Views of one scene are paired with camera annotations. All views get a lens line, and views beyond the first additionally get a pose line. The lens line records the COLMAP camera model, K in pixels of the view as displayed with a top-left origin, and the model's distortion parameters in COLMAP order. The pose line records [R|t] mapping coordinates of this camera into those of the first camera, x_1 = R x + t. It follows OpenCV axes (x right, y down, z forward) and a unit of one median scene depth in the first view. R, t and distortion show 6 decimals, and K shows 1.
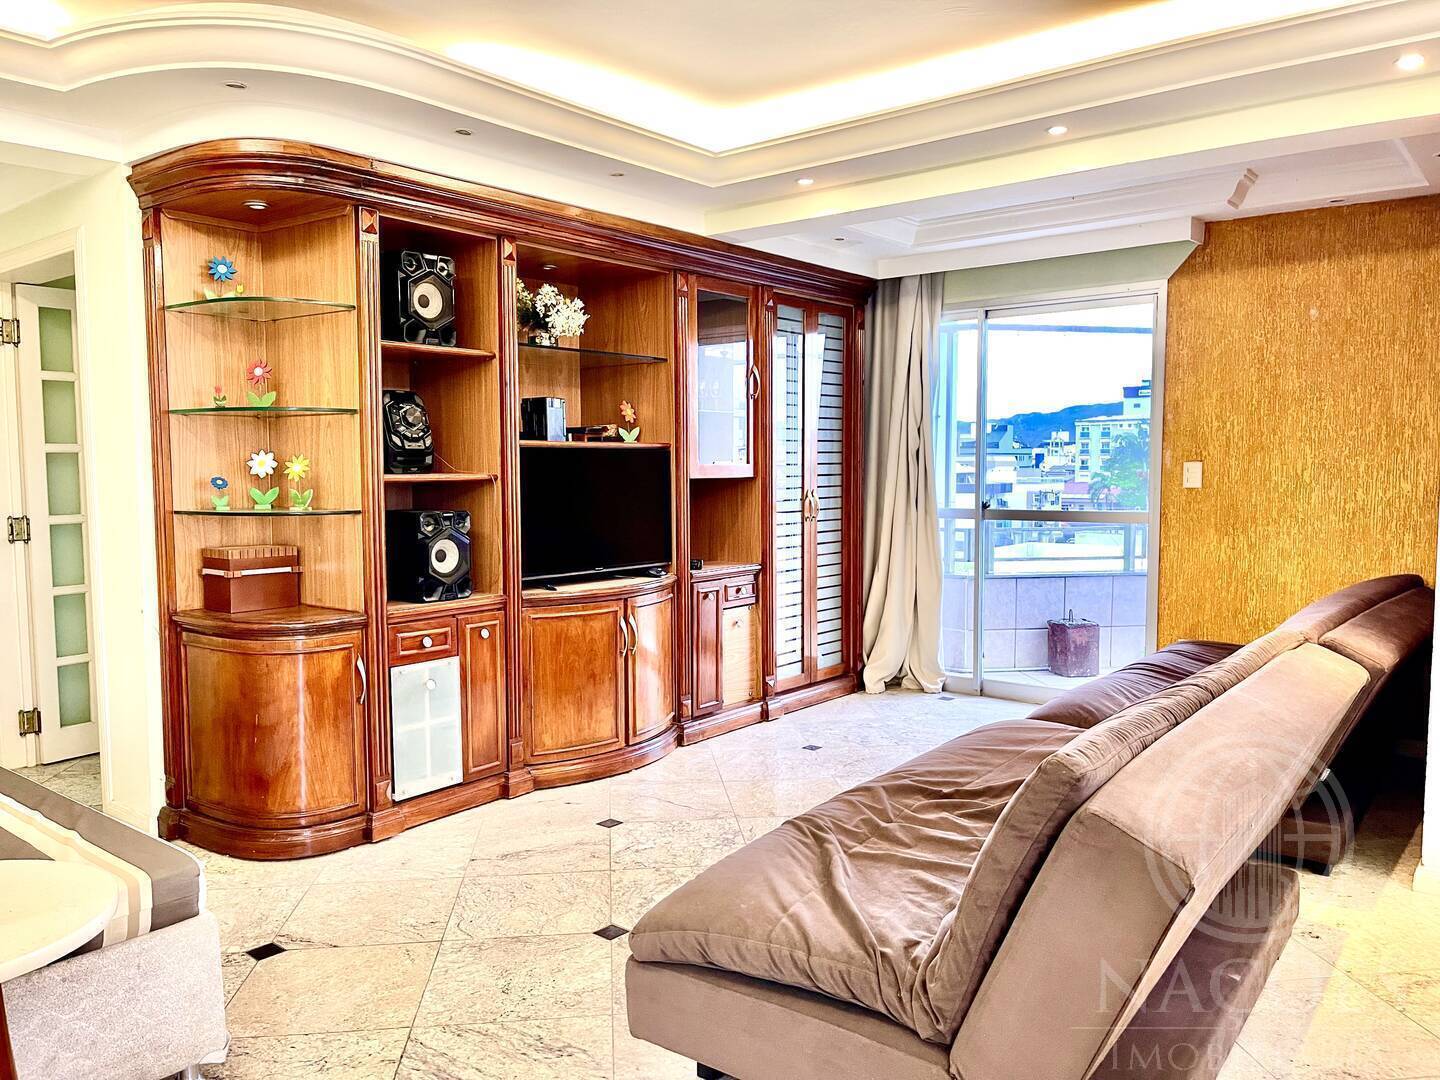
lens RADIAL K [[1081.0, 0, 718.5], [0, 1081.0, 536.7], [0, 0, 1]] dist [0.031167, -0.001820]
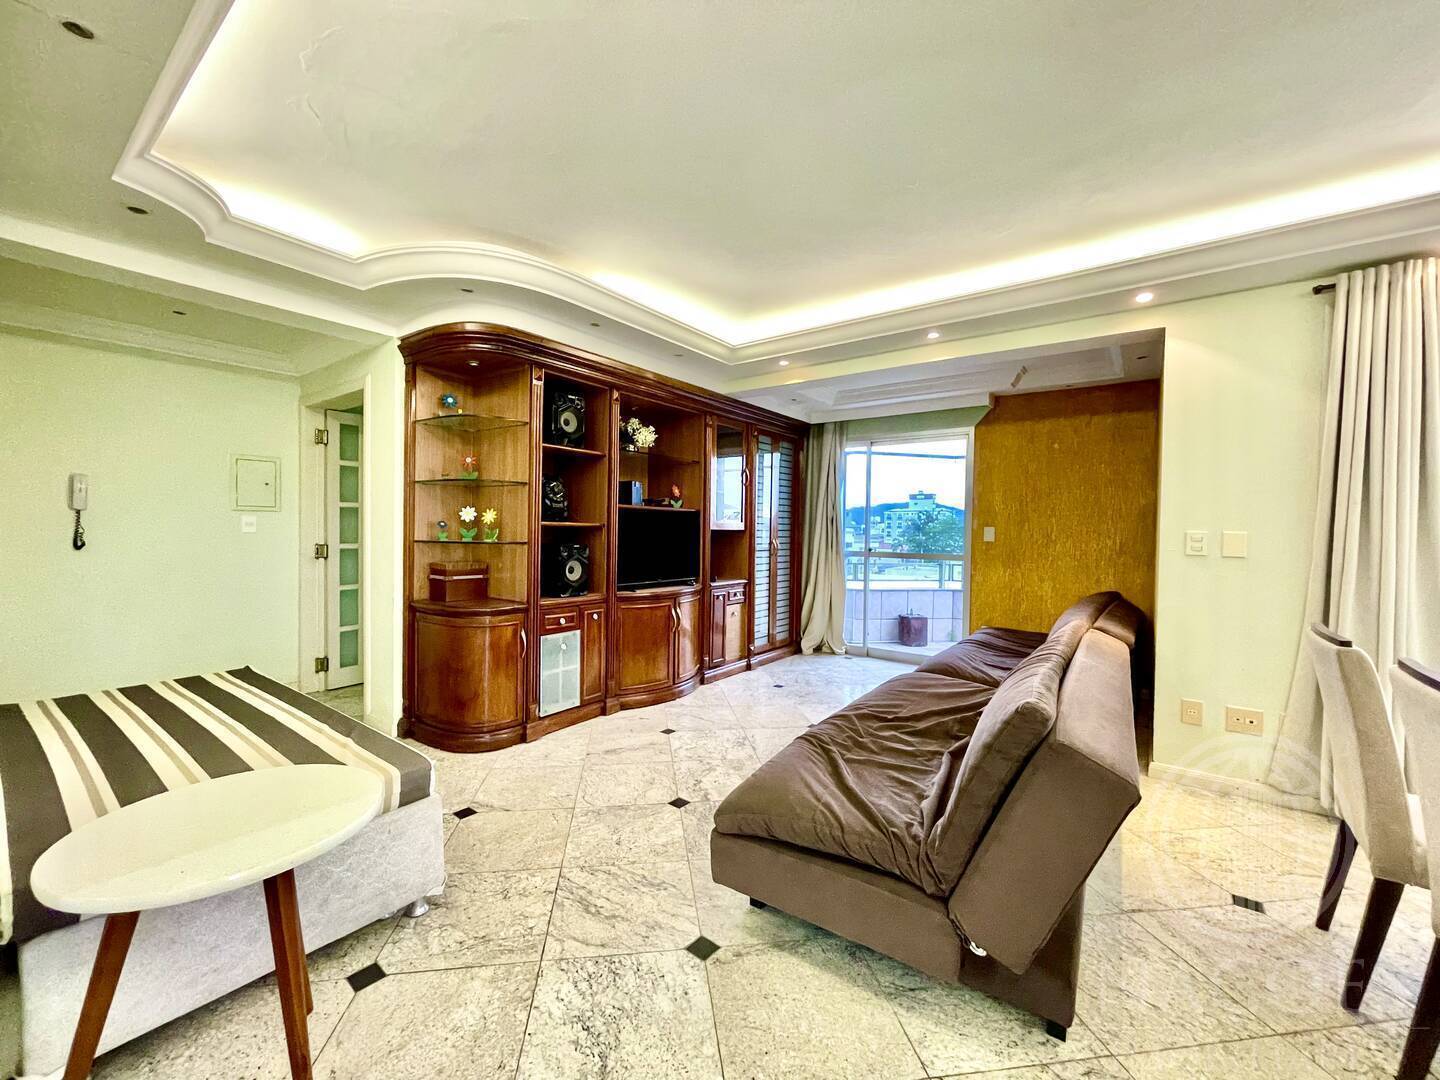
lens RADIAL K [[575.8, 0, 718.0], [0, 575.8, 537.2], [0, 0, 1]] dist [-0.000974, -0.000704]
pose [[0.999169, 0.020408, 0.035290, -0.060638], [-0.018469, 0.998347, -0.054433, 0.010855], [-0.036343, 0.053736, 0.997894, 0.090506]]
